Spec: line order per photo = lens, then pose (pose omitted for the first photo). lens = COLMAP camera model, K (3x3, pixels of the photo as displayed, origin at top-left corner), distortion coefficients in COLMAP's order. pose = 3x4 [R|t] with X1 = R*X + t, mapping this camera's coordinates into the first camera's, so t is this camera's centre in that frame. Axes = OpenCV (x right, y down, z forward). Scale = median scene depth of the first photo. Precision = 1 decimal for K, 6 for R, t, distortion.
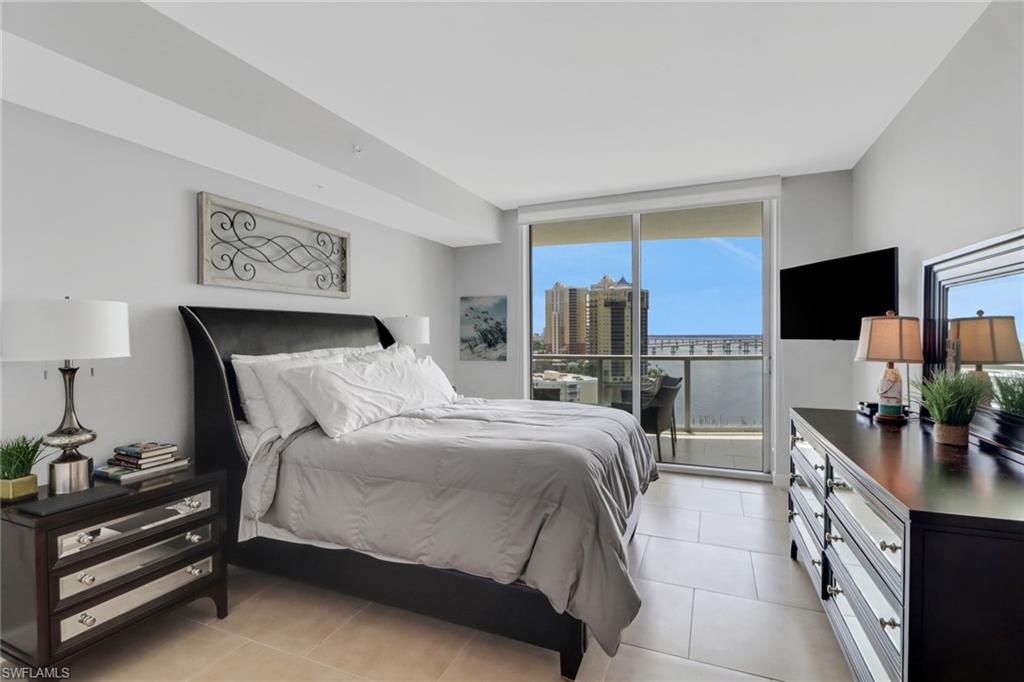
lens RADIAL K [[483.9, 0, 510.7], [0, 483.9, 338.7], [0, 0, 1]] dist [0.004515, -0.000984]
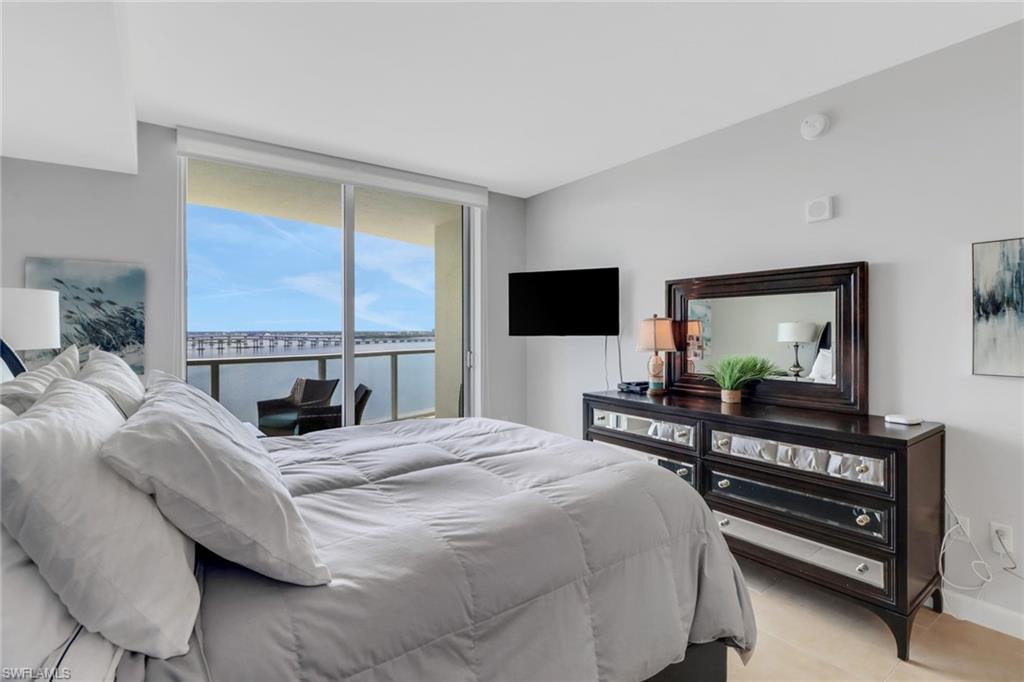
lens RADIAL K [[483.9, 0, 503.6], [0, 483.9, 335.5], [0, 0, 1]] dist [0.004515, -0.000984]
pose [[0.522967, -0.004576, 0.852341, -0.293087], [0.004979, 0.999985, 0.002313, -0.000581], [-0.852338, 0.003034, 0.522982, 0.307341]]
